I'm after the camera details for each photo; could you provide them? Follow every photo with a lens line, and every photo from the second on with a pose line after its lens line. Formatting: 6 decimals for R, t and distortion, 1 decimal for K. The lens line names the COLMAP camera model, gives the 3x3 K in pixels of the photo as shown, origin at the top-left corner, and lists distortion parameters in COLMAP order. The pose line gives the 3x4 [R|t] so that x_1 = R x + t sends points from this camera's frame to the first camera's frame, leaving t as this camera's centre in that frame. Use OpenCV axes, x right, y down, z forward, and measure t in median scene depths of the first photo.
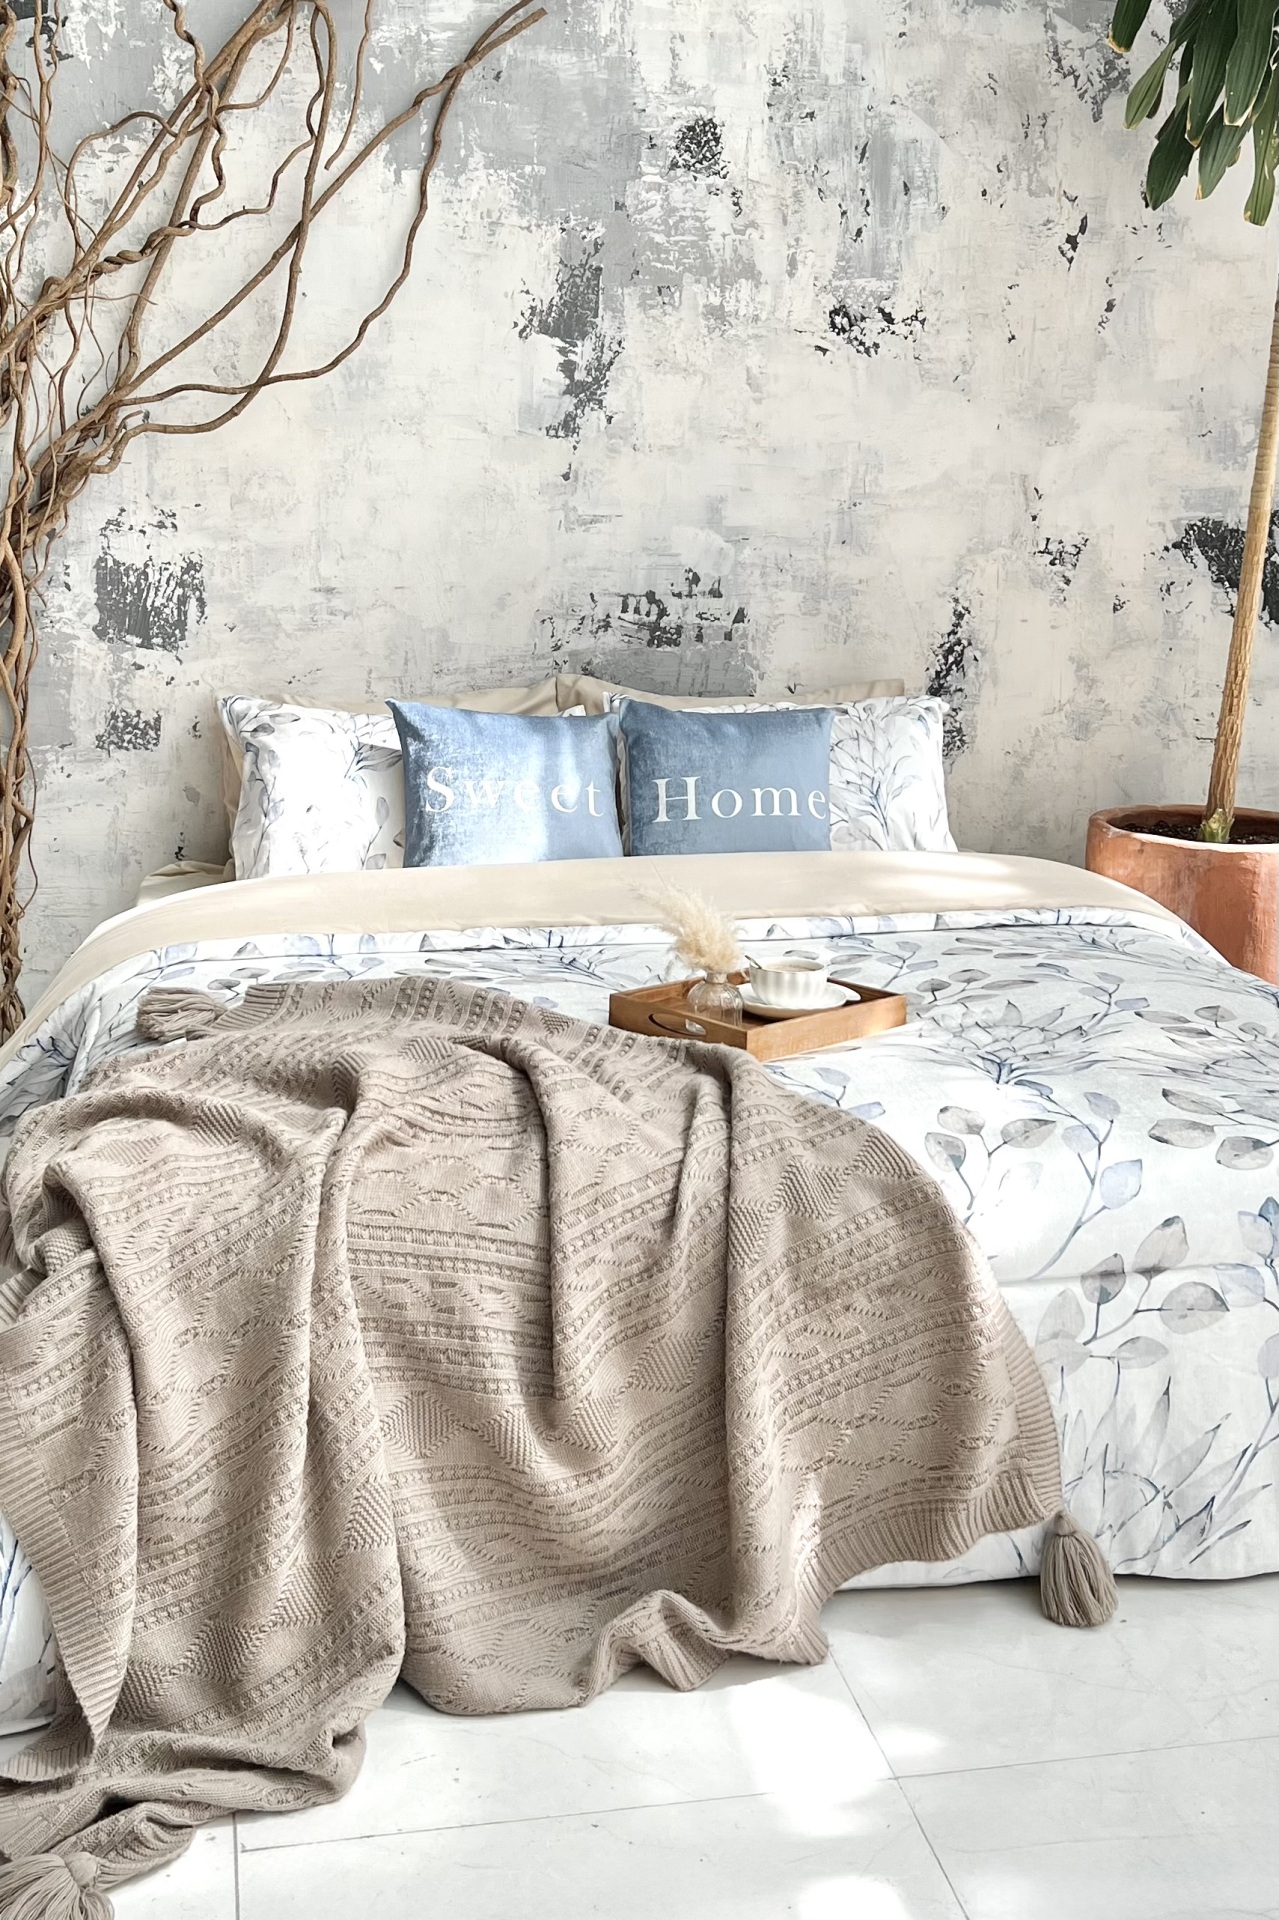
lens RADIAL K [[1936.0, 0, 638.3], [0, 1936.0, 959.9], [0, 0, 1]] dist [-0.034659, 0.000000]
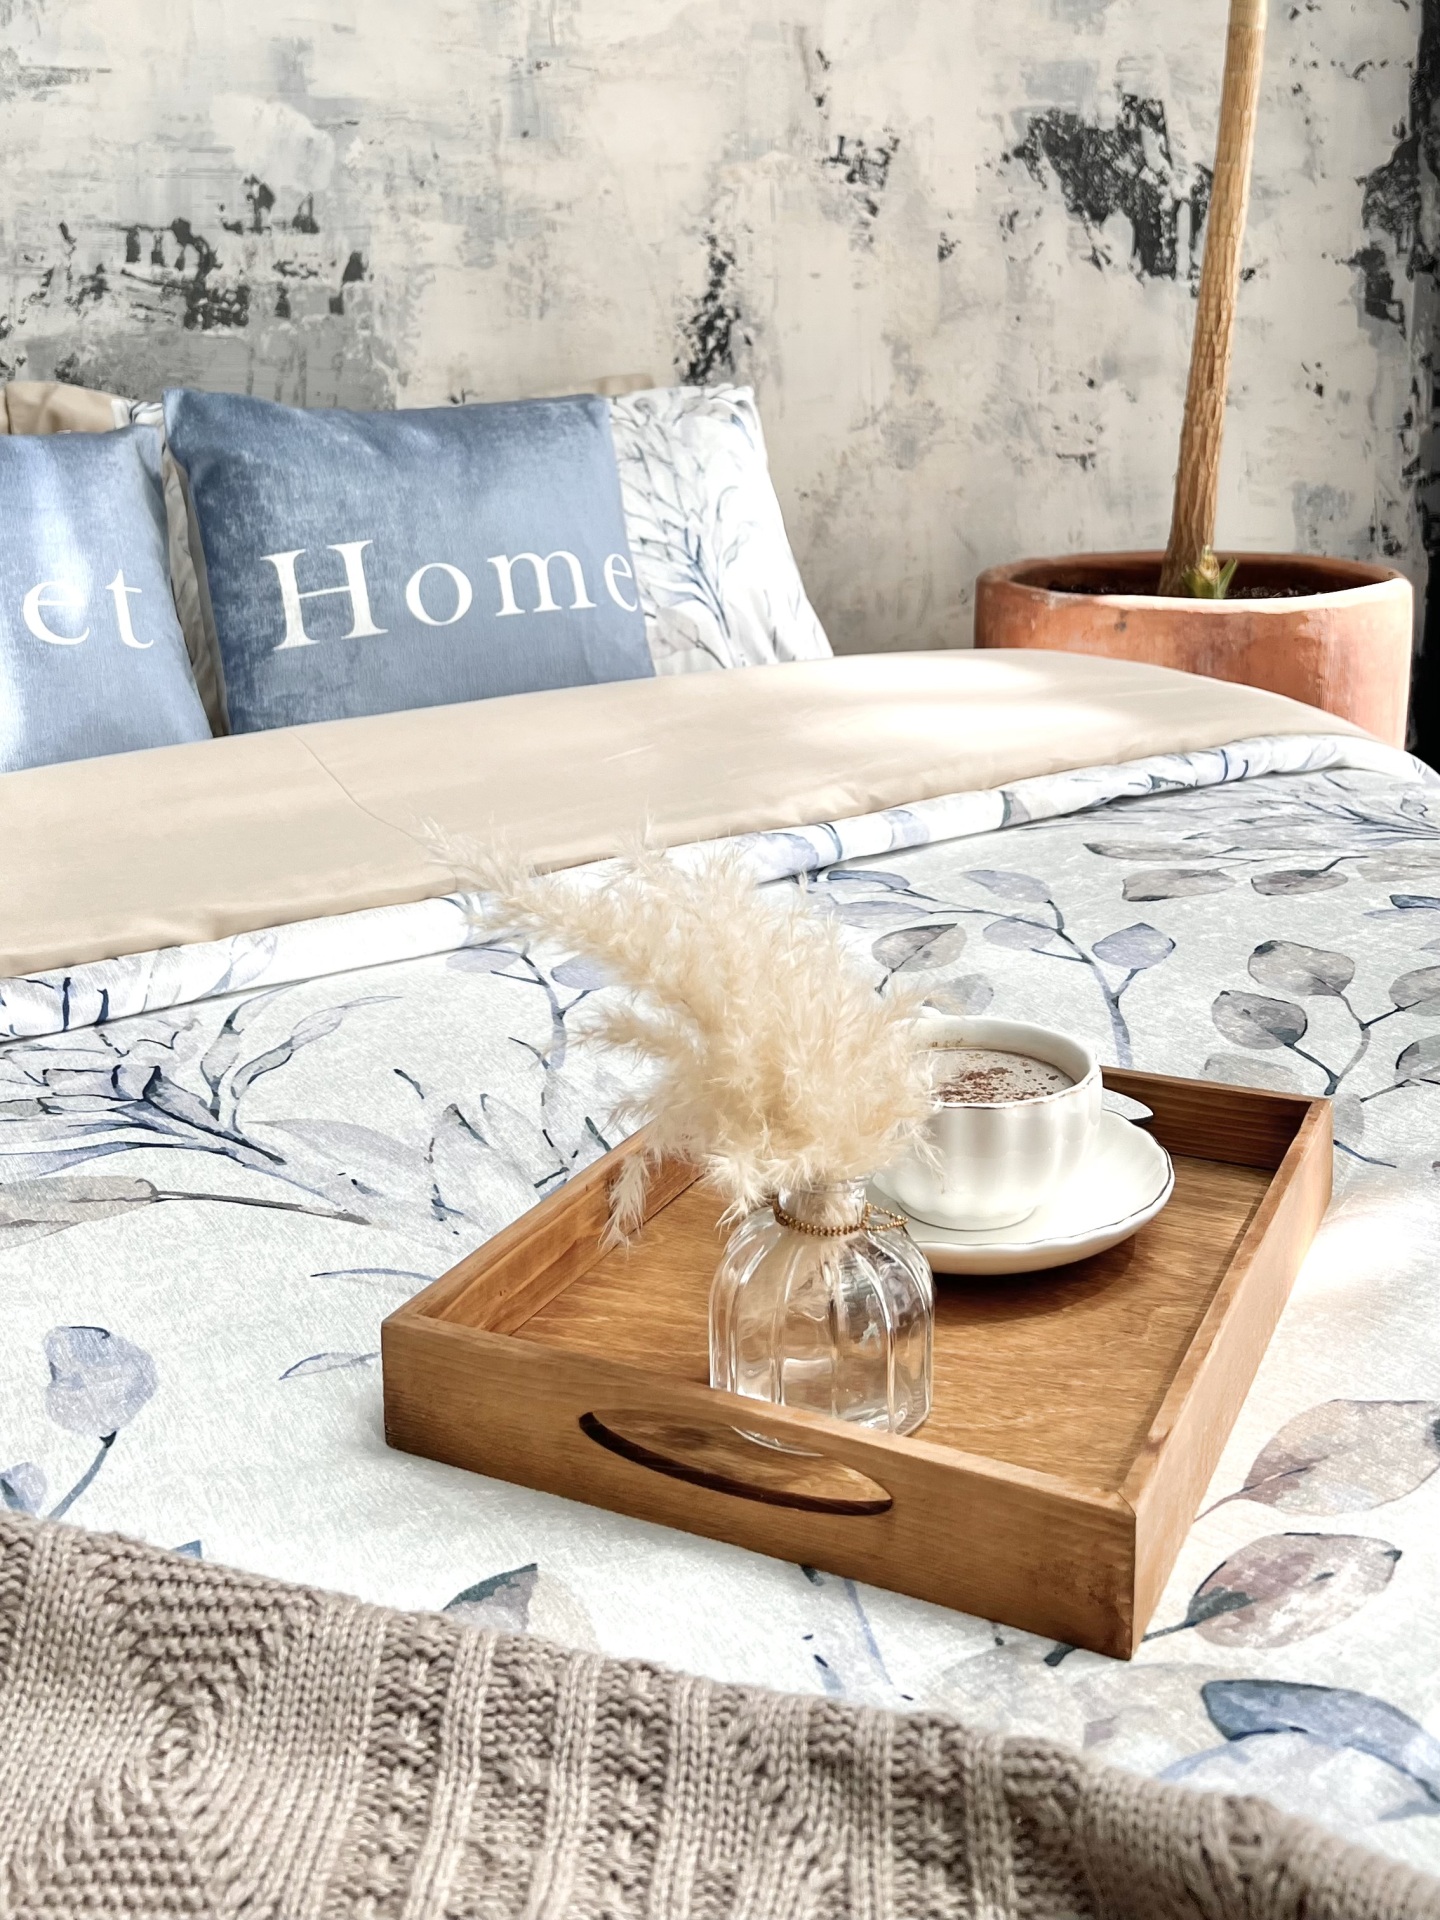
lens RADIAL K [[1848.5, 0, 713.4], [0, 1848.5, 686.3], [0, 0, 1]] dist [0.021867, 0.000000]
pose [[0.945337, -0.099869, 0.310426, -0.025973], [0.117206, 0.992393, -0.037657, -0.031090], [-0.304304, 0.071982, 0.949851, 0.499811]]
